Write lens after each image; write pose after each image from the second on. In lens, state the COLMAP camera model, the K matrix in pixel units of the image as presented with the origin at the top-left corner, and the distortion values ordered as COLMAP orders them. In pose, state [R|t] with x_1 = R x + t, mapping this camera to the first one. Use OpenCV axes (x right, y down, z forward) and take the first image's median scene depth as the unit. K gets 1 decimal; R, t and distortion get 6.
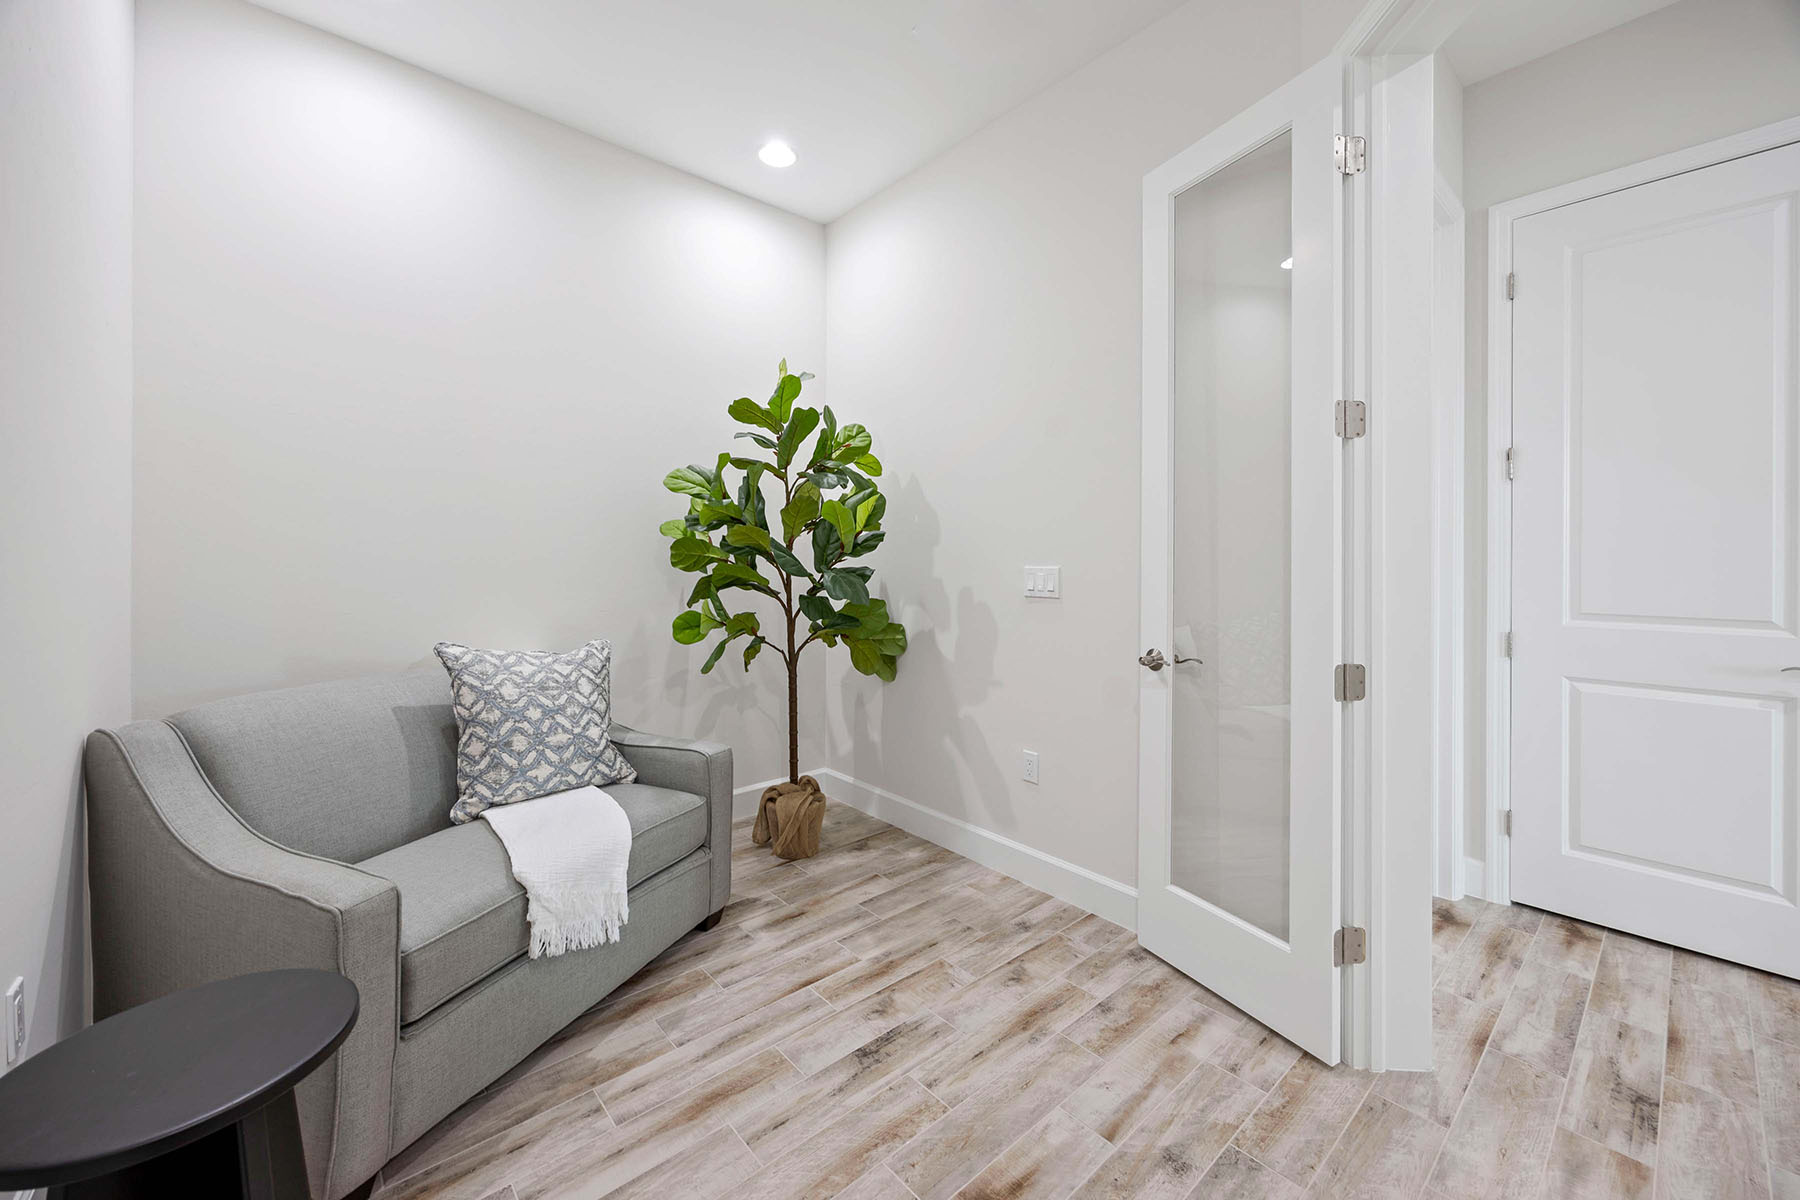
lens RADIAL K [[687.8, 0, 900.3], [0, 687.8, 591.9], [0, 0, 1]] dist [-0.002866, 0.000136]
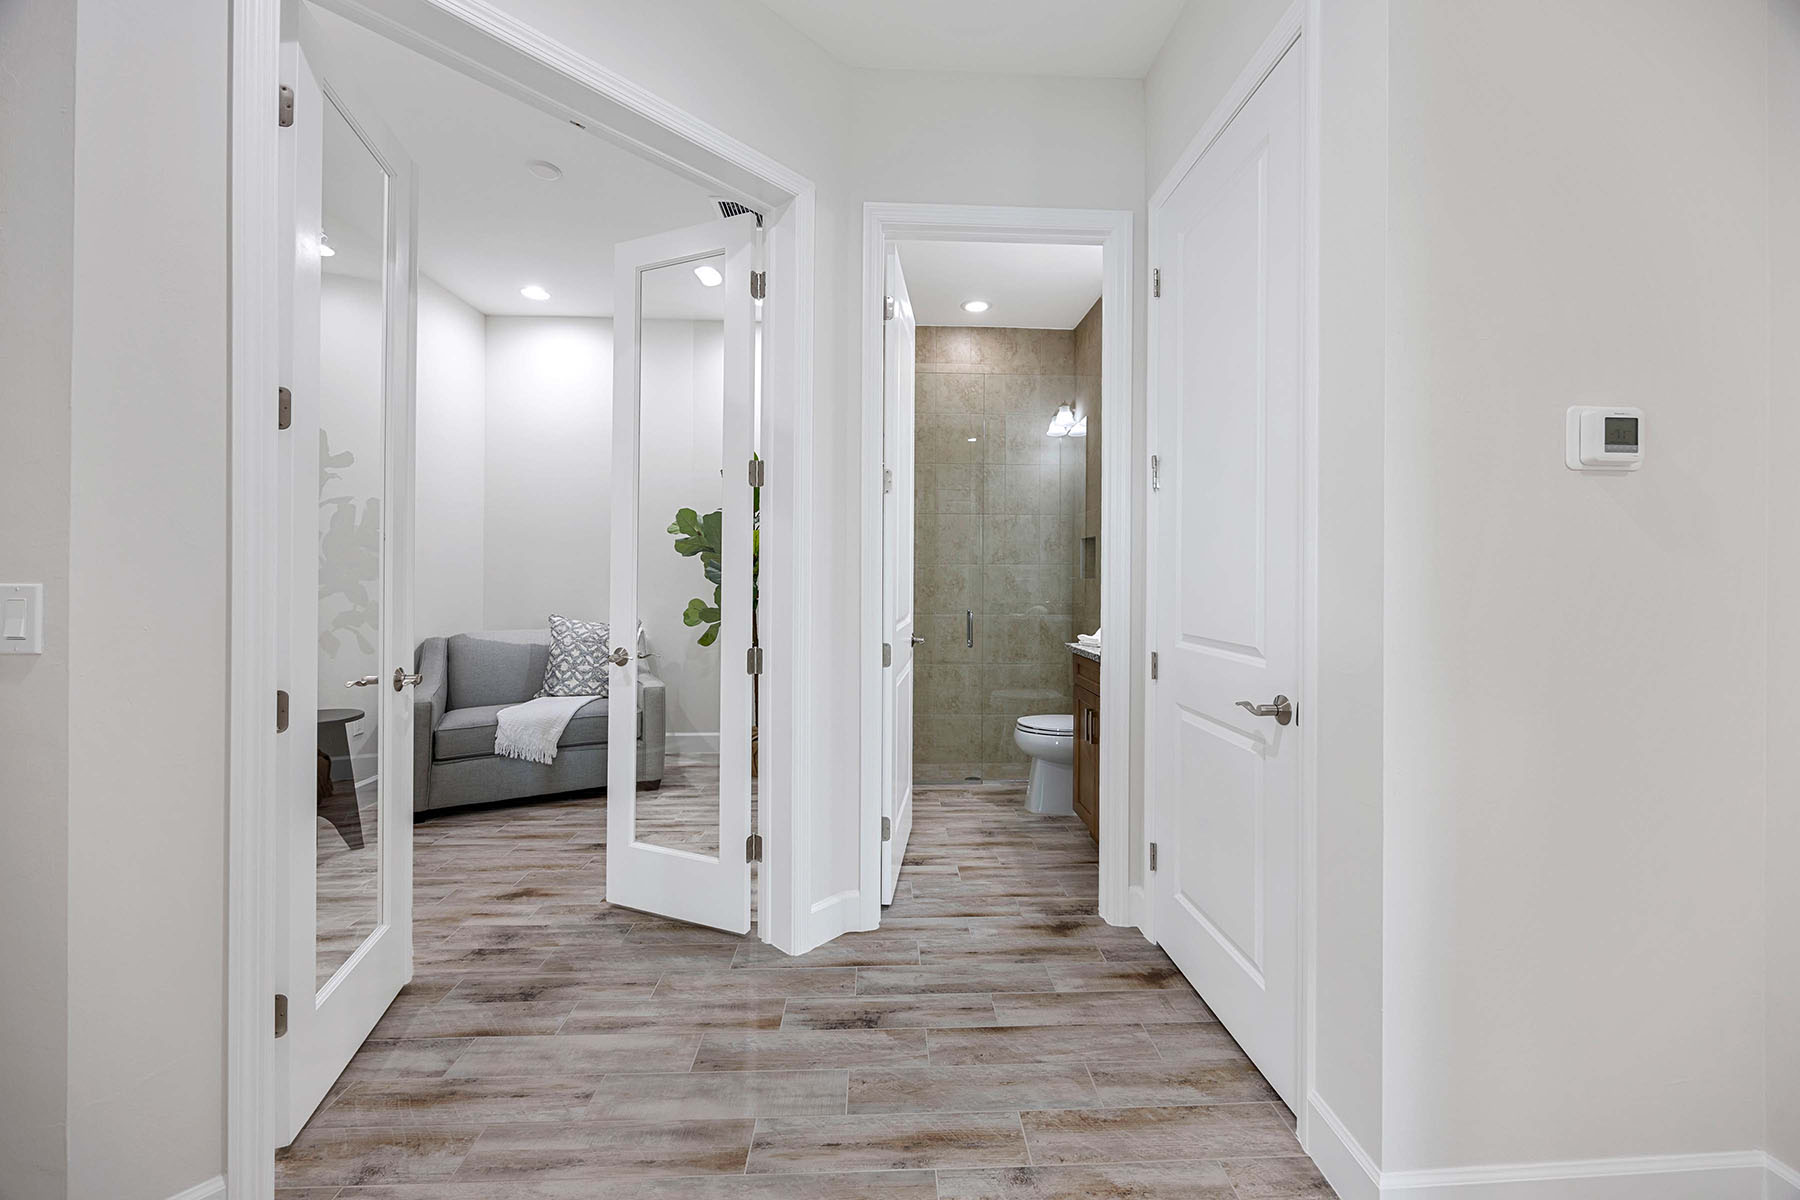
lens RADIAL K [[687.8, 0, 900.3], [0, 687.8, 591.9], [0, 0, 1]] dist [-0.002866, 0.000136]
pose [[0.778764, 0.015583, -0.627123, 1.482897], [-0.025008, 0.999668, -0.006215, -0.008129], [0.626818, 0.020523, 0.778895, 0.059771]]
